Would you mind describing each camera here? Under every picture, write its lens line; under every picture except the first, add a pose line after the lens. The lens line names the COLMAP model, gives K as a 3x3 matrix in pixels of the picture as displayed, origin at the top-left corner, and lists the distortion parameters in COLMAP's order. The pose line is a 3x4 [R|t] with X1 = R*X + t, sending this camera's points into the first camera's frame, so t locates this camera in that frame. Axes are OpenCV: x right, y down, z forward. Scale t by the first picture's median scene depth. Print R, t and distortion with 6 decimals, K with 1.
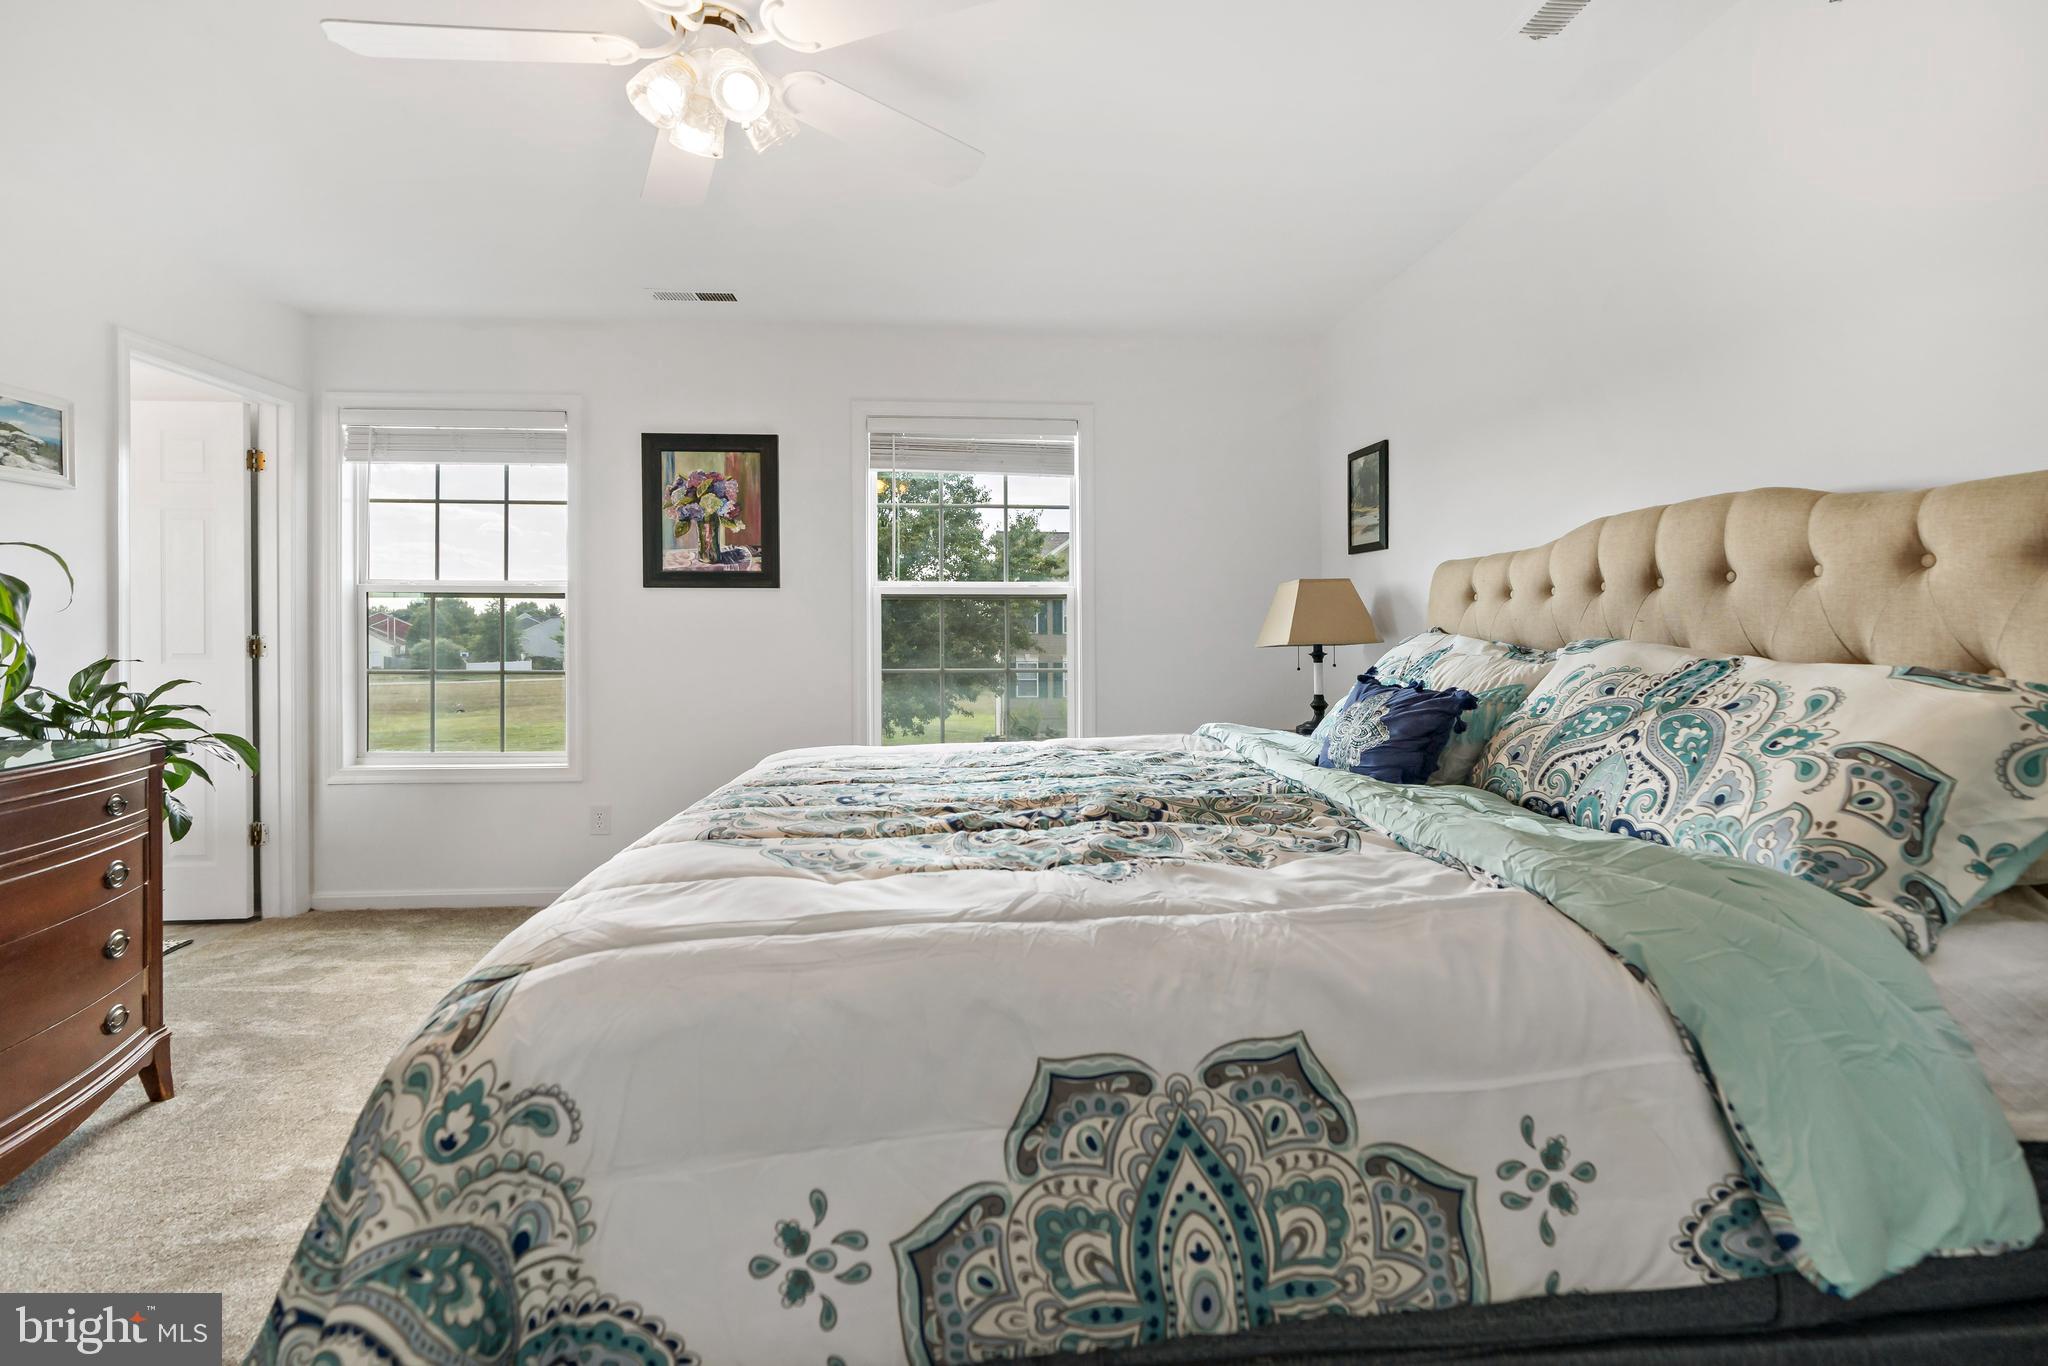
lens RADIAL K [[946.7, 0, 1017.4], [0, 946.7, 633.4], [0, 0, 1]] dist [-0.003513, 0.000455]
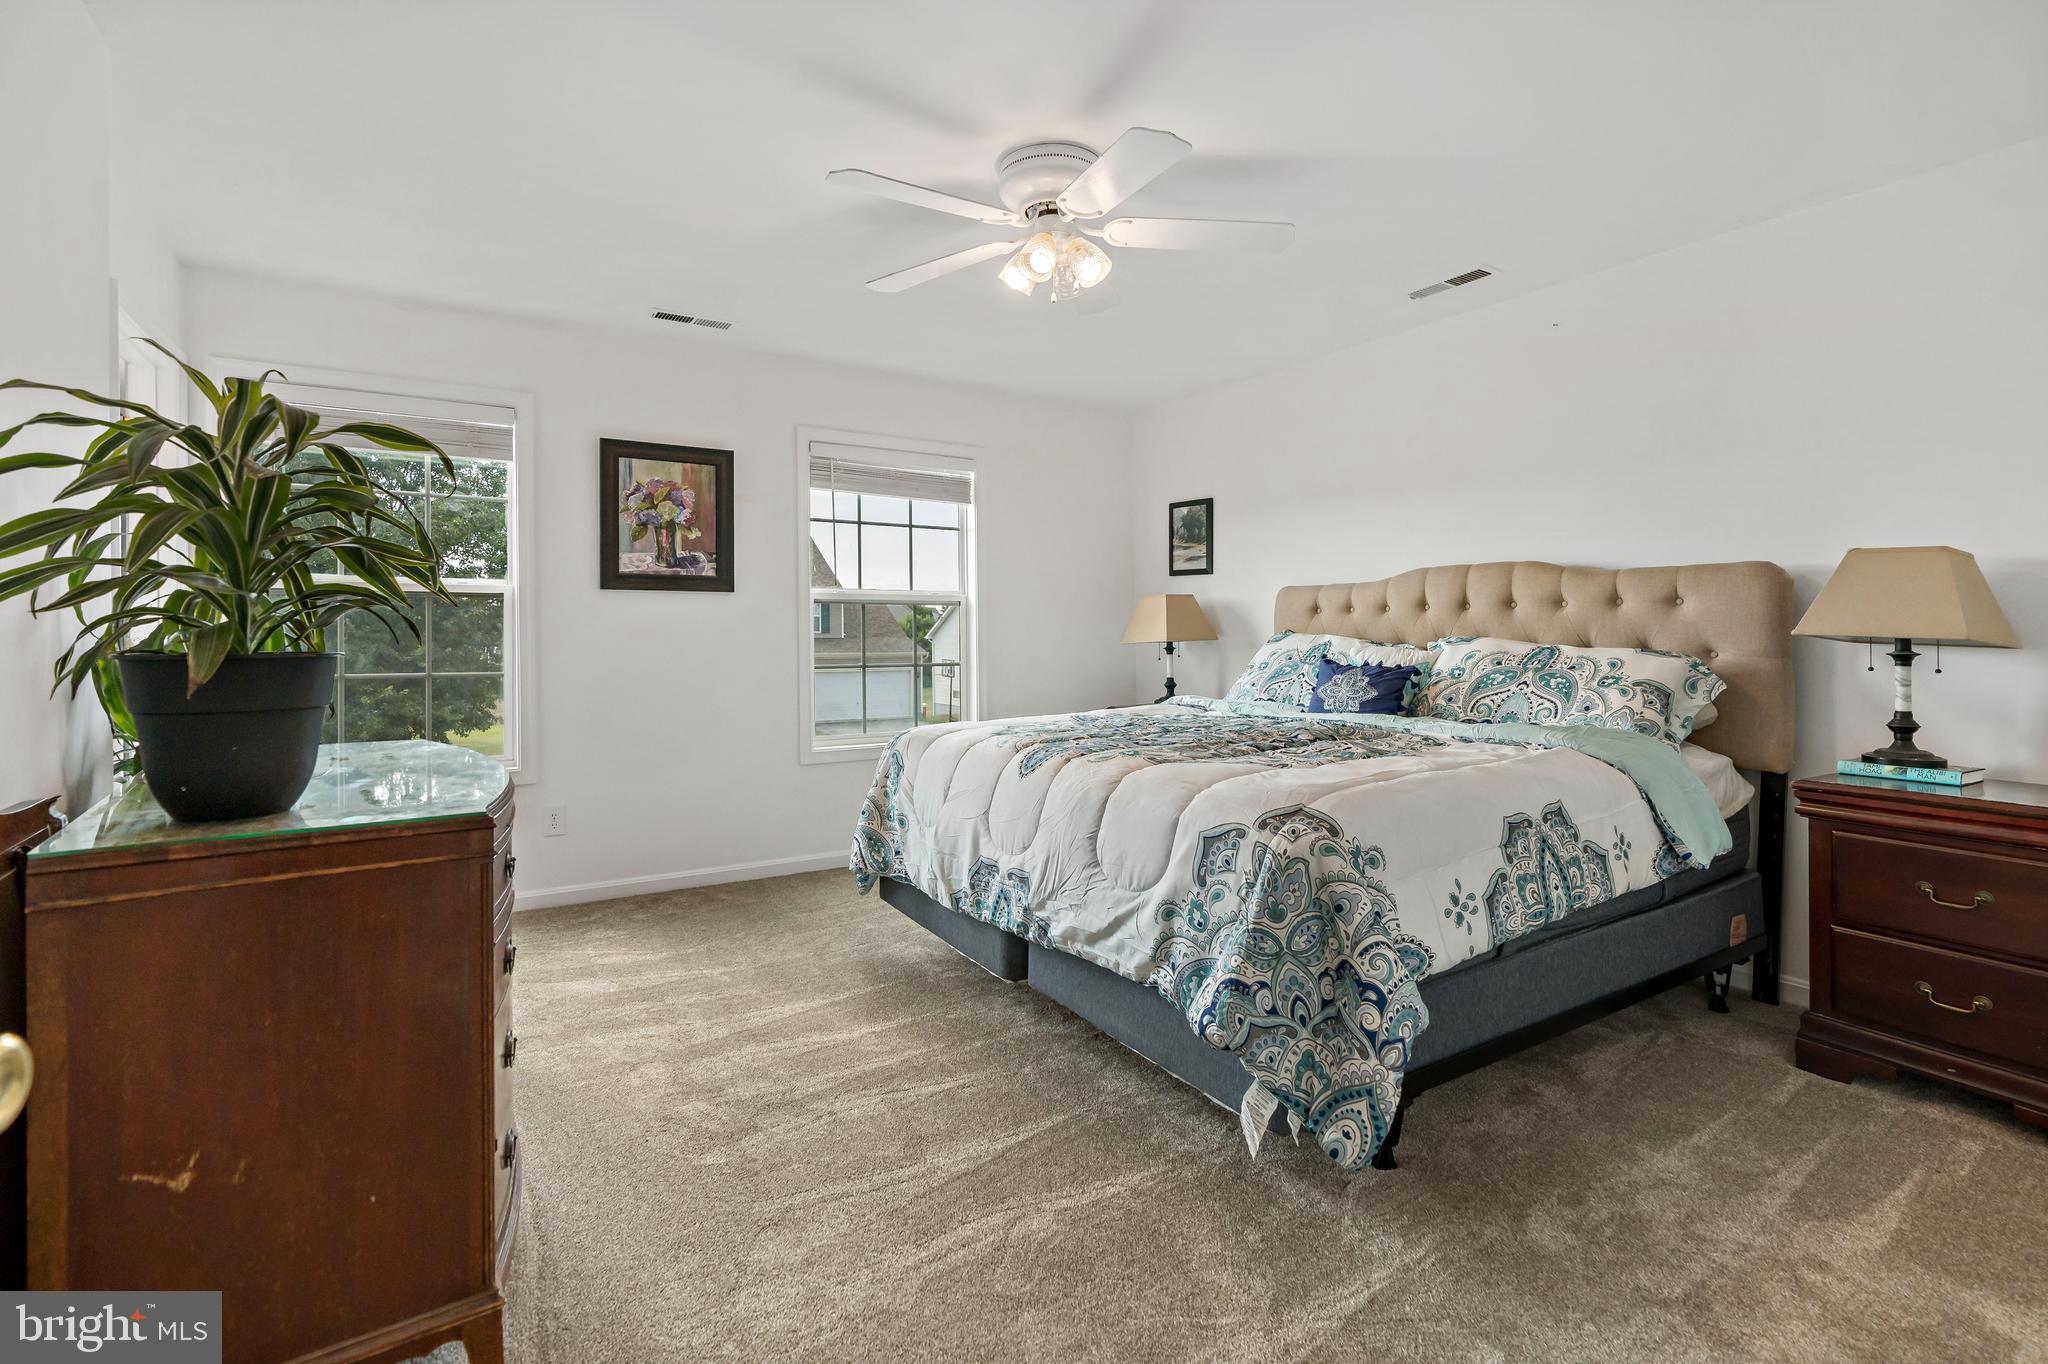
lens RADIAL K [[946.7, 0, 1017.4], [0, 946.7, 632.4], [0, 0, 1]] dist [-0.003513, 0.000455]
pose [[0.883323, -0.000795, 0.468763, -1.000047], [0.000525, 1.000000, 0.000706, -0.004832], [-0.468764, -0.000377, 0.883324, -0.235693]]
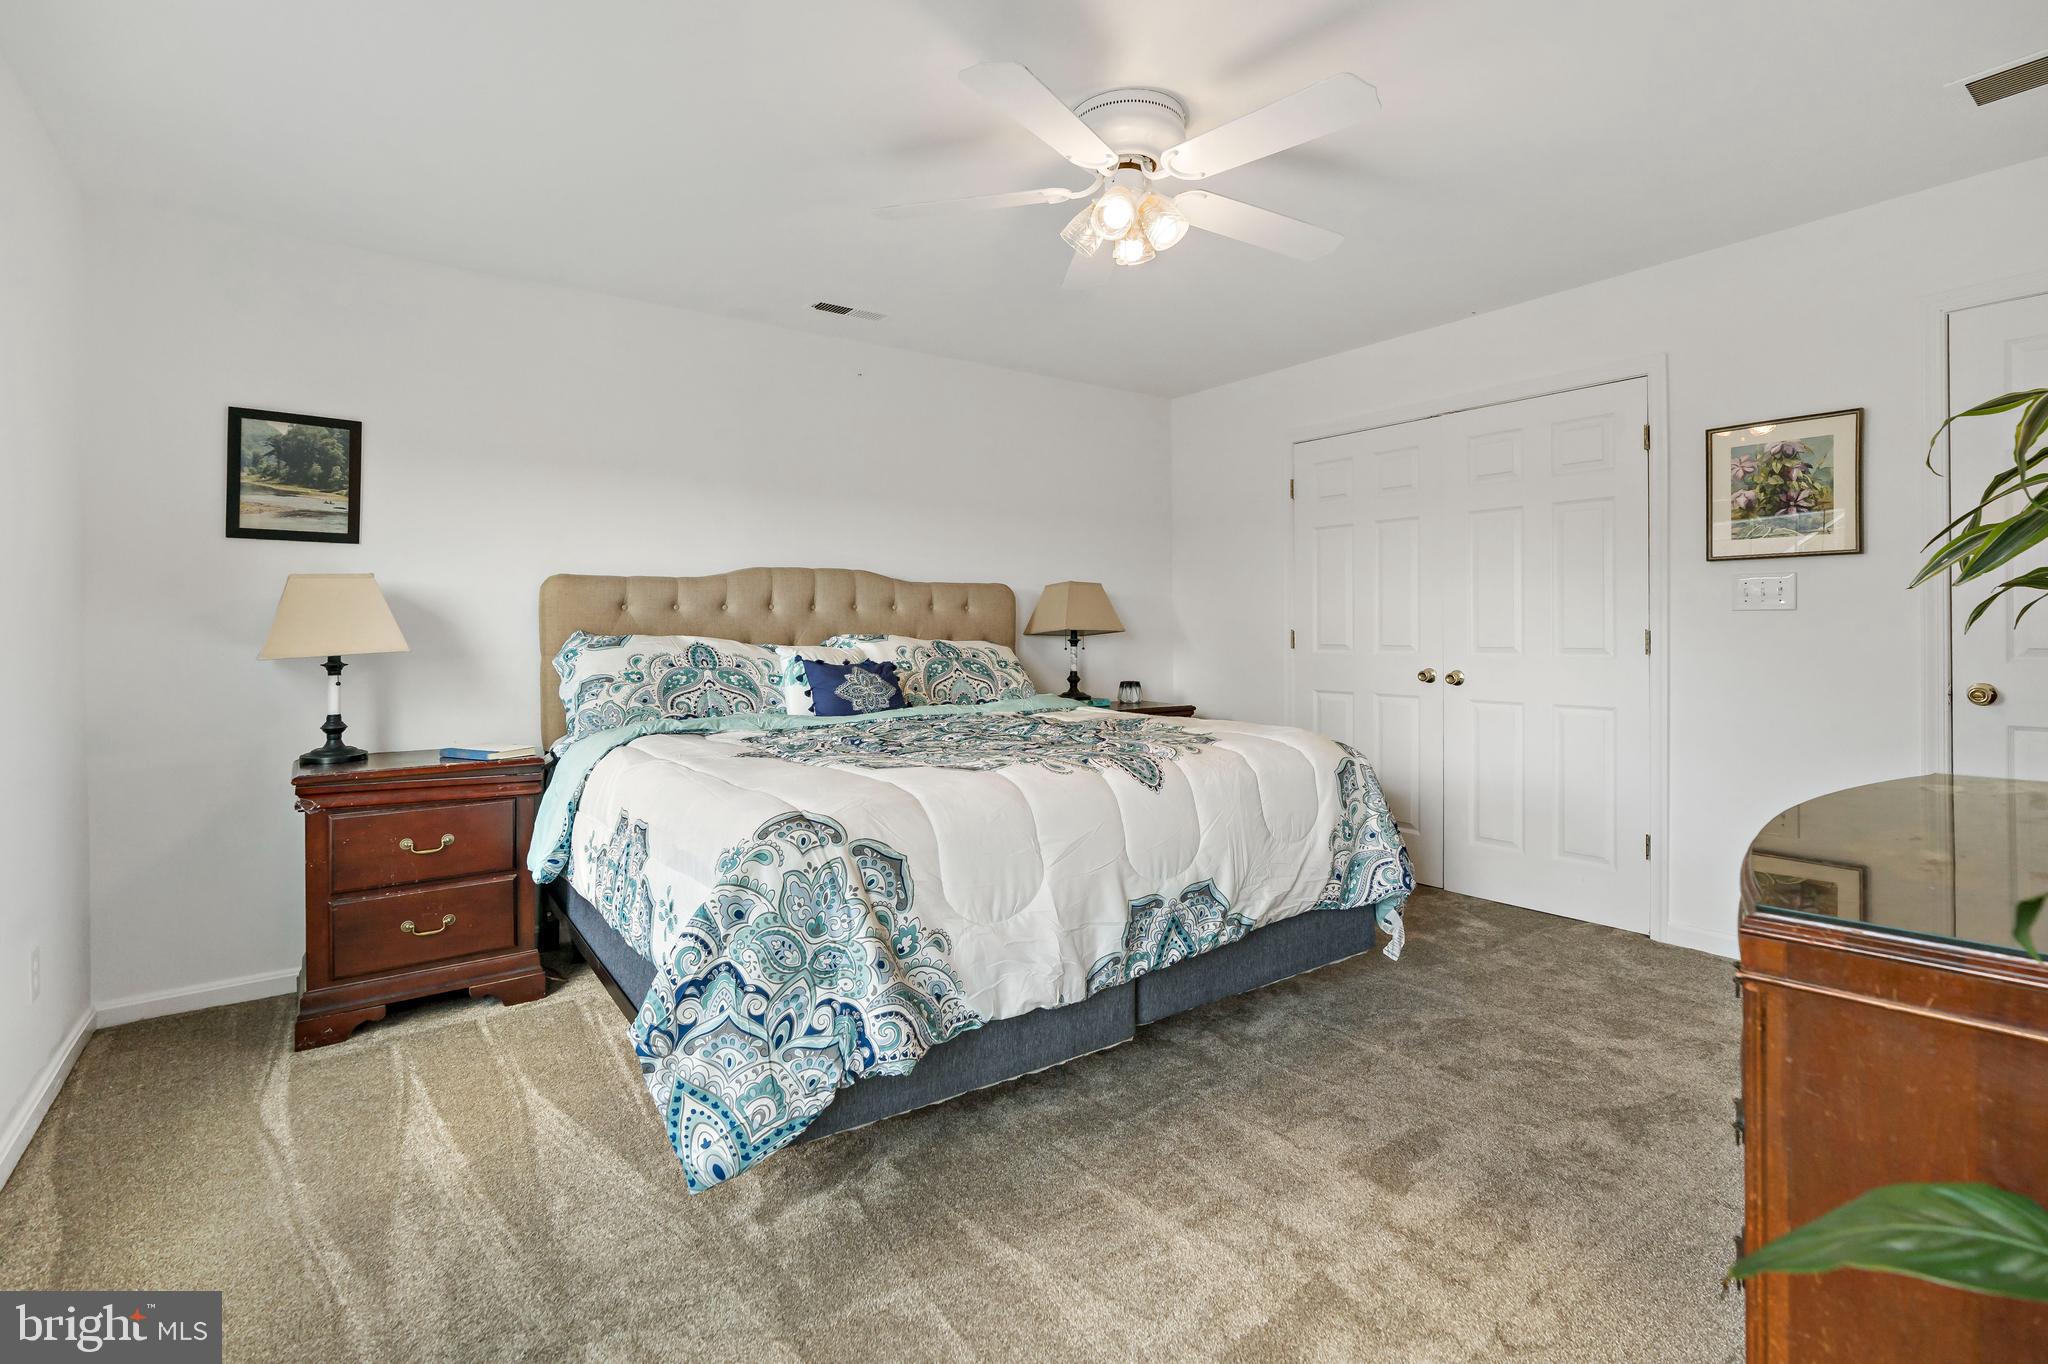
lens RADIAL K [[974.0, 0, 1037.1], [0, 974.0, 634.7], [0, 0, 1]] dist [-0.019541, 0.000070]
pose [[-0.533179, 0.003058, 0.845997, -1.319891], [0.014644, 0.999877, 0.005615, -0.000308], [-0.845876, 0.015382, -0.533158, 1.743870]]
